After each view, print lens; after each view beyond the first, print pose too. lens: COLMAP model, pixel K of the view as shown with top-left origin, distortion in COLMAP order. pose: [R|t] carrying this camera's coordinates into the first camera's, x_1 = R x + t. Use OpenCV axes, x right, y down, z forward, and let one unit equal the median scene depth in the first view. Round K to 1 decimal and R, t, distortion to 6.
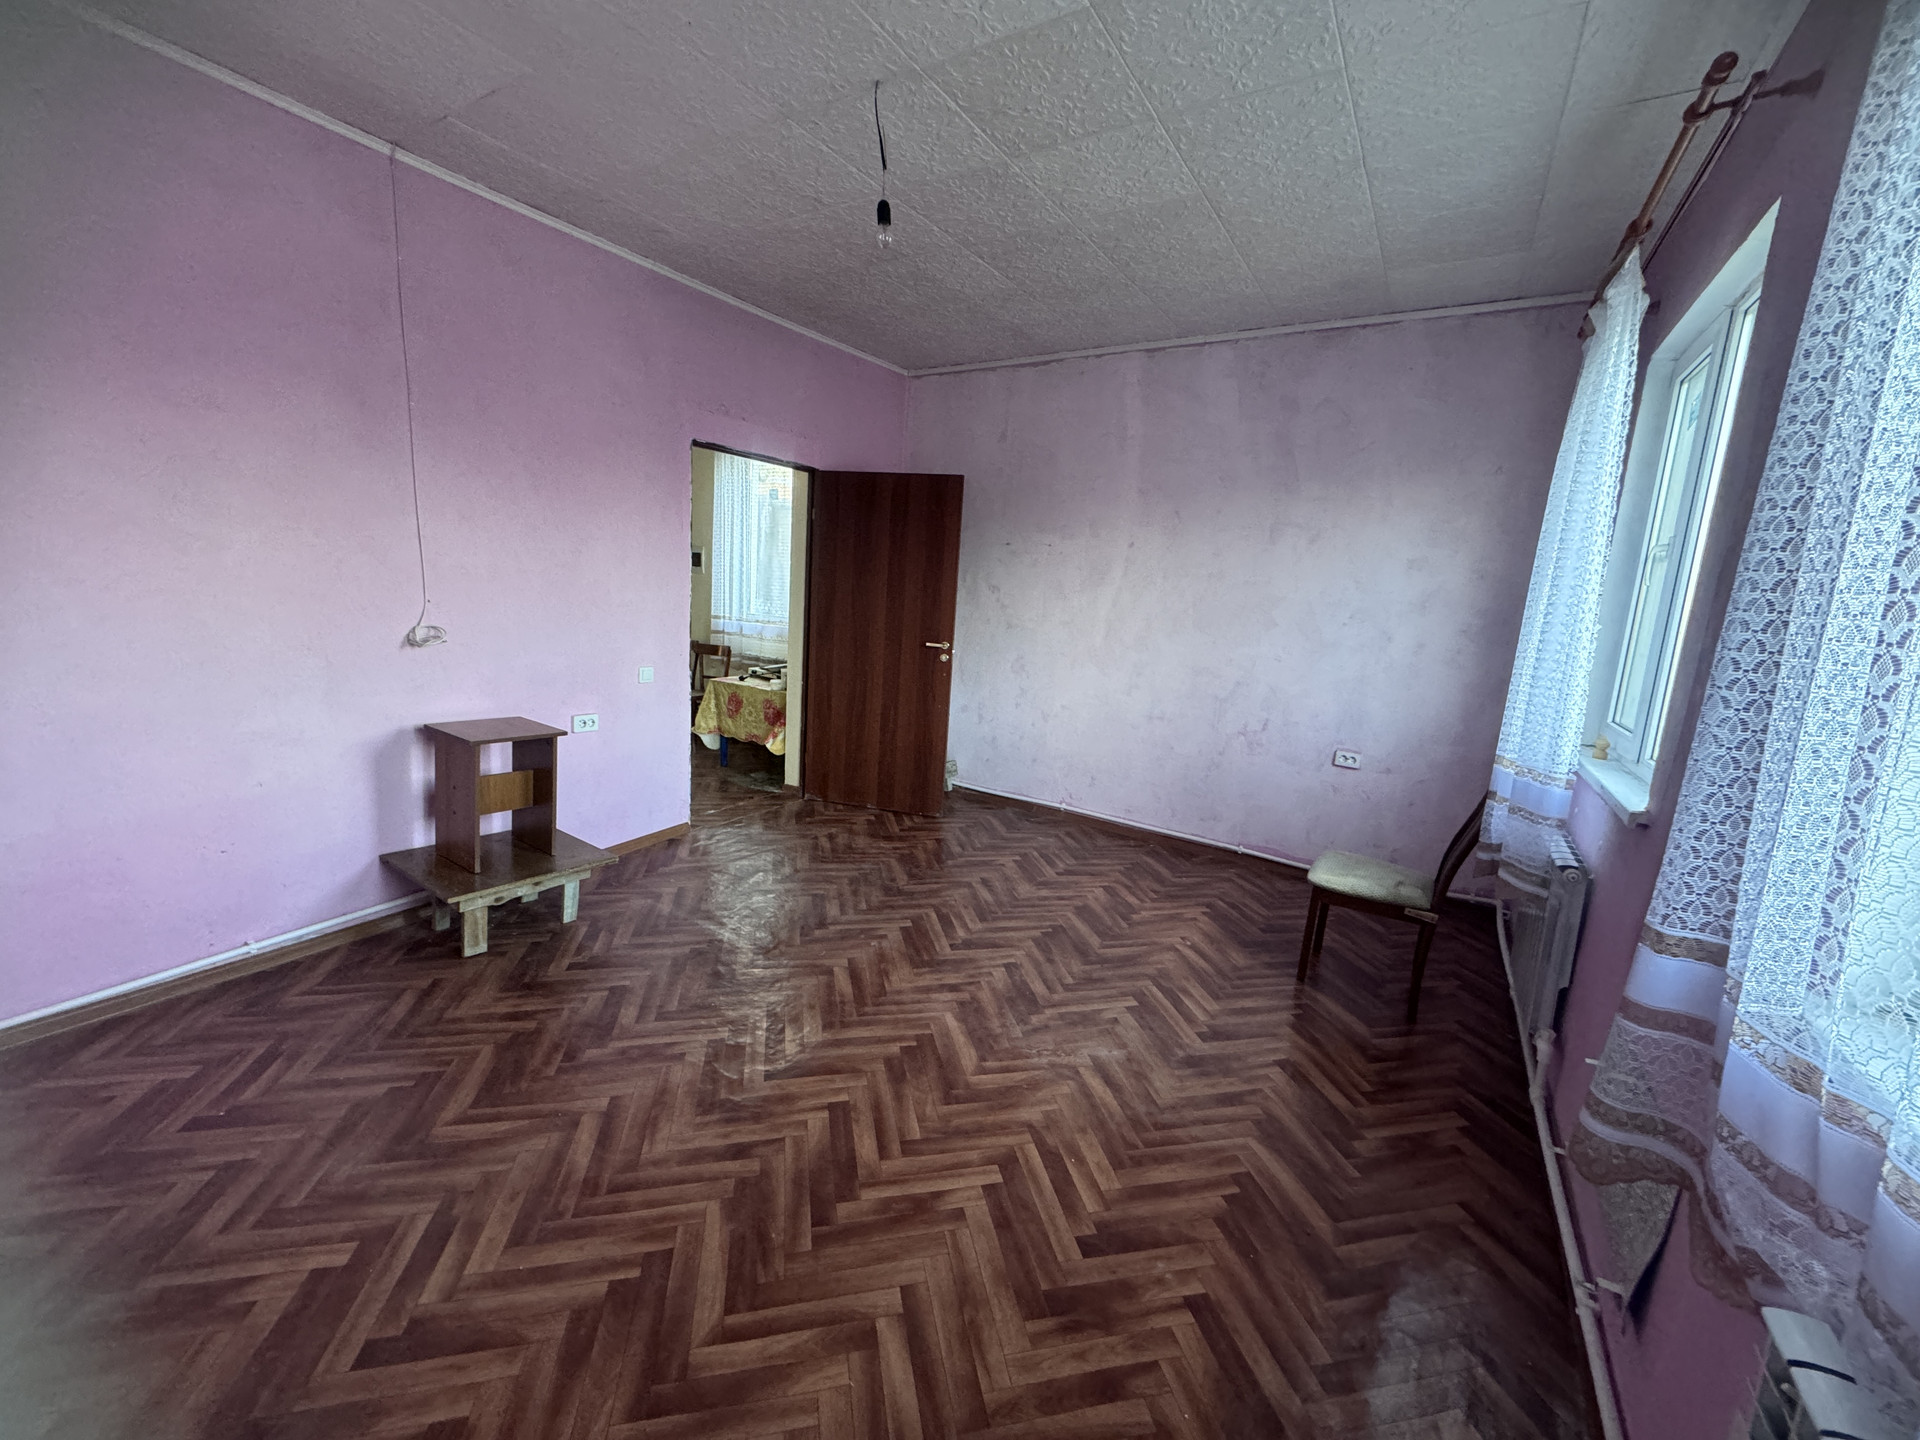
lens RADIAL K [[769.4, 0, 958.4], [0, 769.4, 706.7], [0, 0, 1]] dist [0.008125, -0.000168]
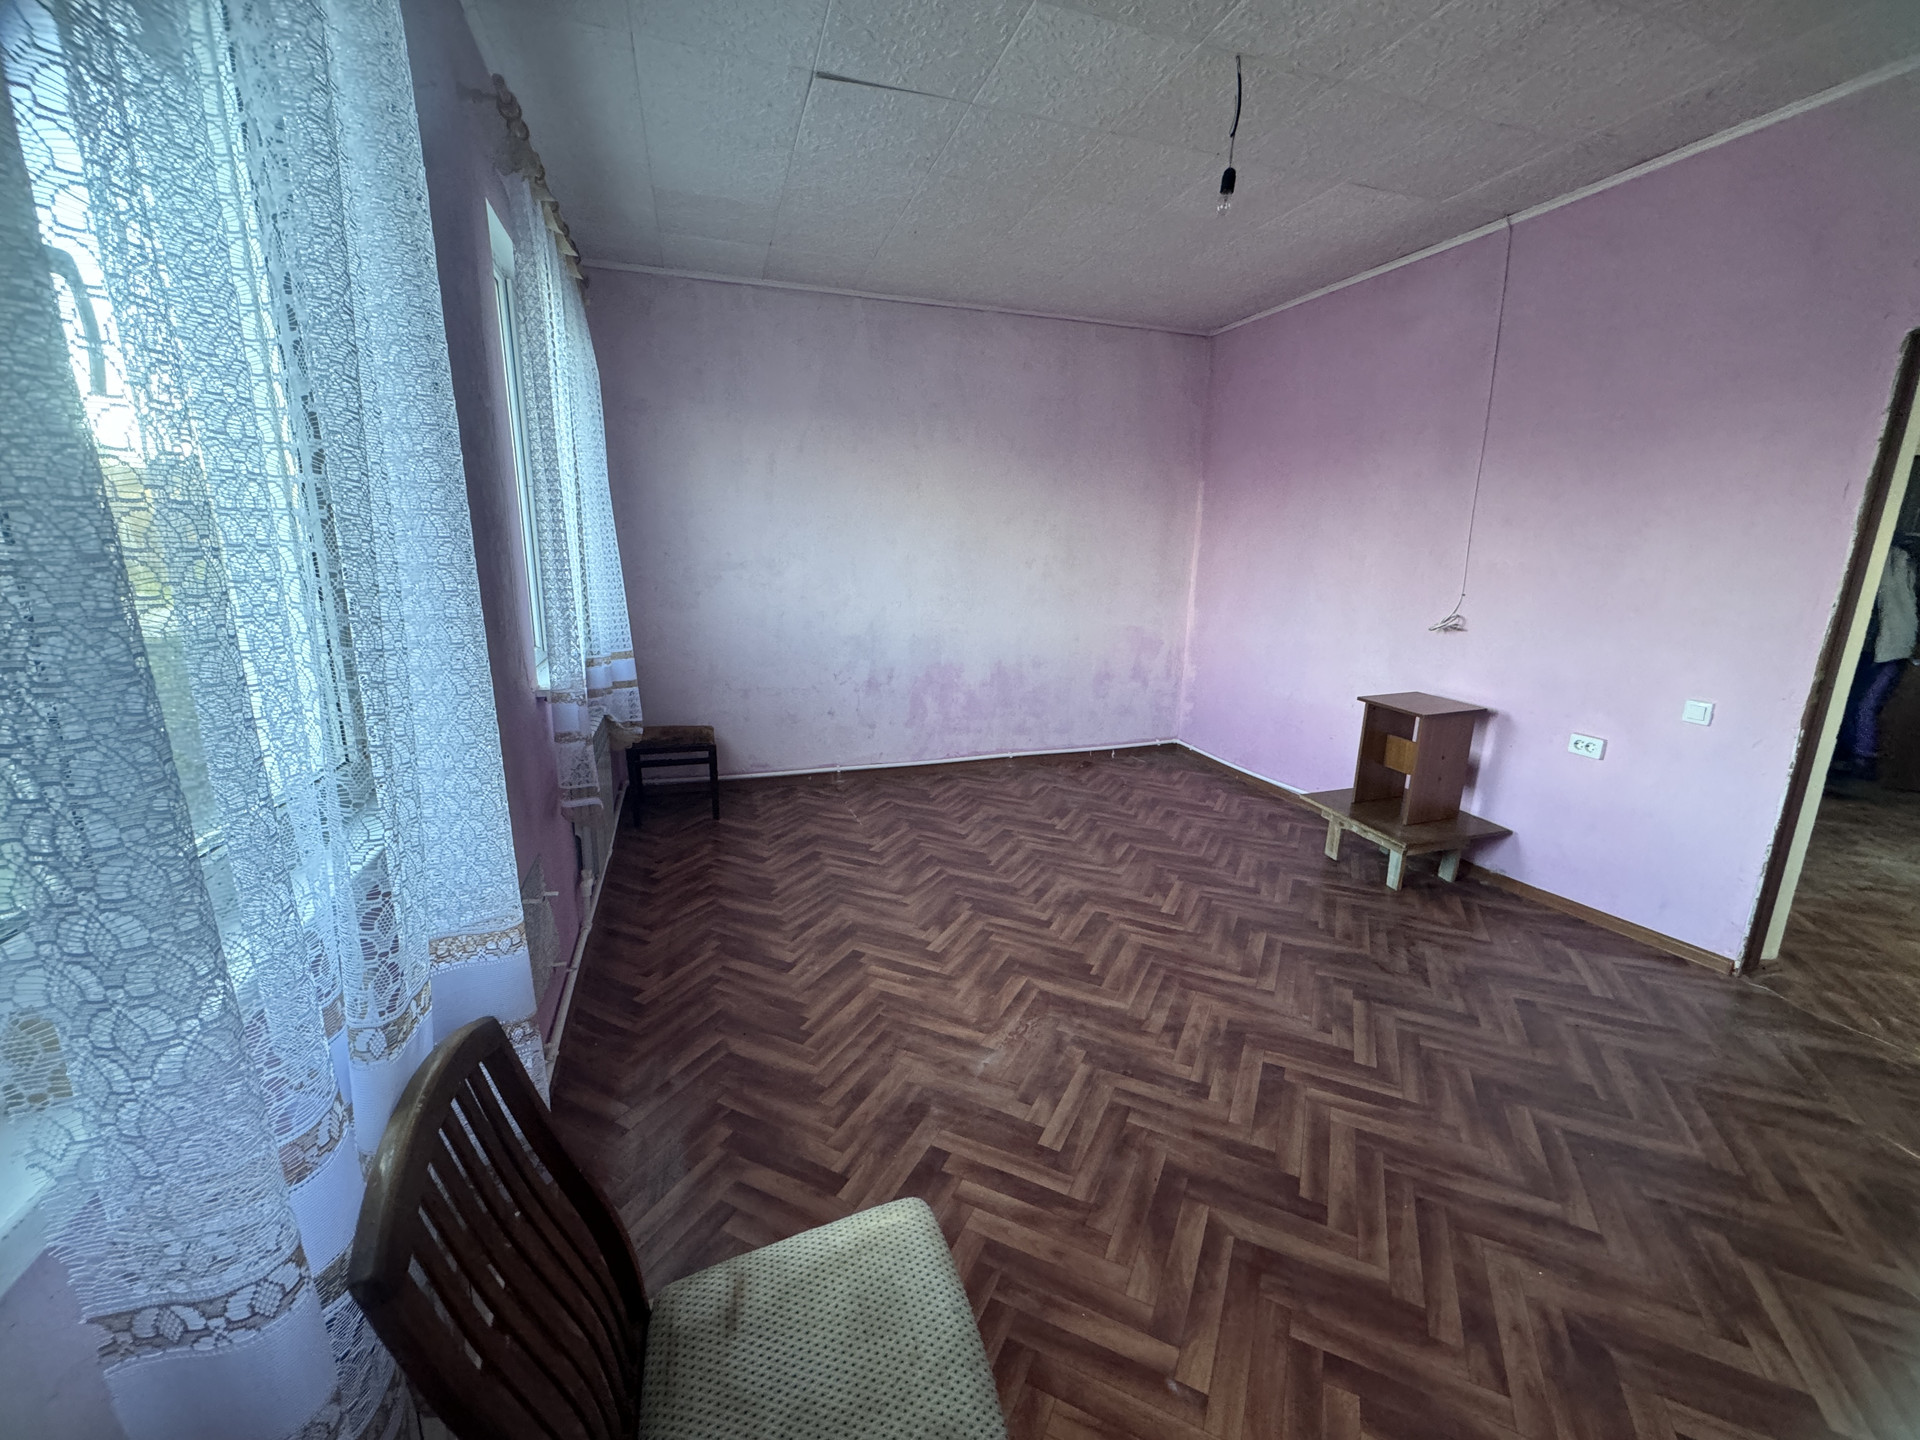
lens RADIAL K [[774.3, 0, 986.0], [0, 774.3, 719.9], [0, 0, 1]] dist [-0.000608, -0.000118]
pose [[-0.609276, 0.105633, -0.785891, 0.916870], [-0.173607, 0.949273, 0.262185, -0.179587], [0.773720, 0.296179, -0.560031, 1.475759]]
